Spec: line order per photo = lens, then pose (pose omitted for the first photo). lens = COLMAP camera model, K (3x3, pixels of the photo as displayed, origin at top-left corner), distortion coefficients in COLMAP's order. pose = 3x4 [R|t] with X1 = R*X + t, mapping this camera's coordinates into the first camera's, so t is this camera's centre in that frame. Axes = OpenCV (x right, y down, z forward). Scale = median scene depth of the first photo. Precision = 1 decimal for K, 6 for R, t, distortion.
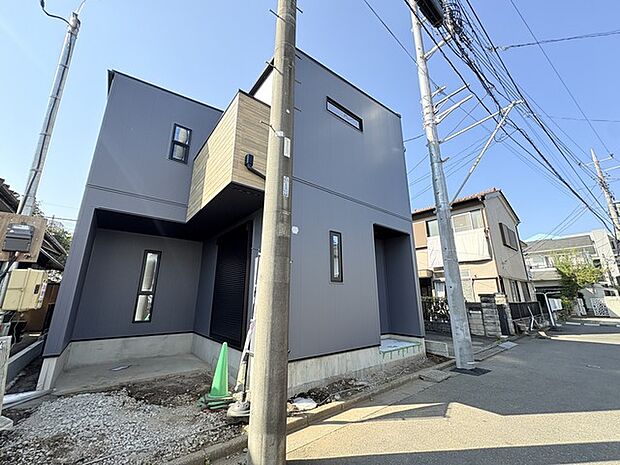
lens RADIAL K [[247.6, 0, 310.2], [0, 247.6, 230.9], [0, 0, 1]] dist [-0.001396, -0.000246]
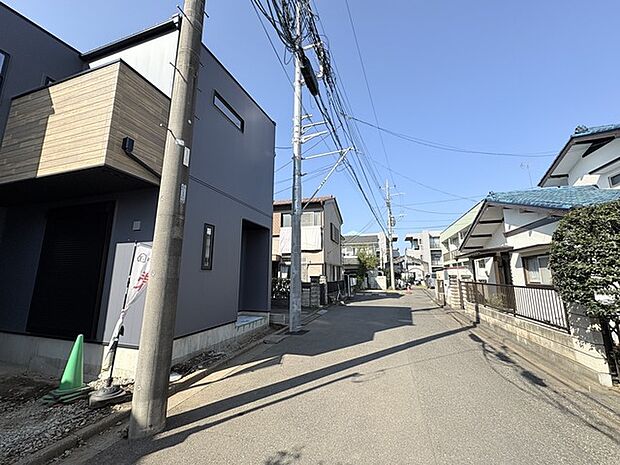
lens RADIAL K [[247.6, 0, 310.2], [0, 247.6, 230.9], [0, 0, 1]] dist [-0.001396, -0.000246]
pose [[0.833795, 0.097154, 0.543458, -0.127623], [-0.144445, 0.988494, 0.044900, -0.087622], [-0.532842, -0.115937, 0.838235, -0.169364]]
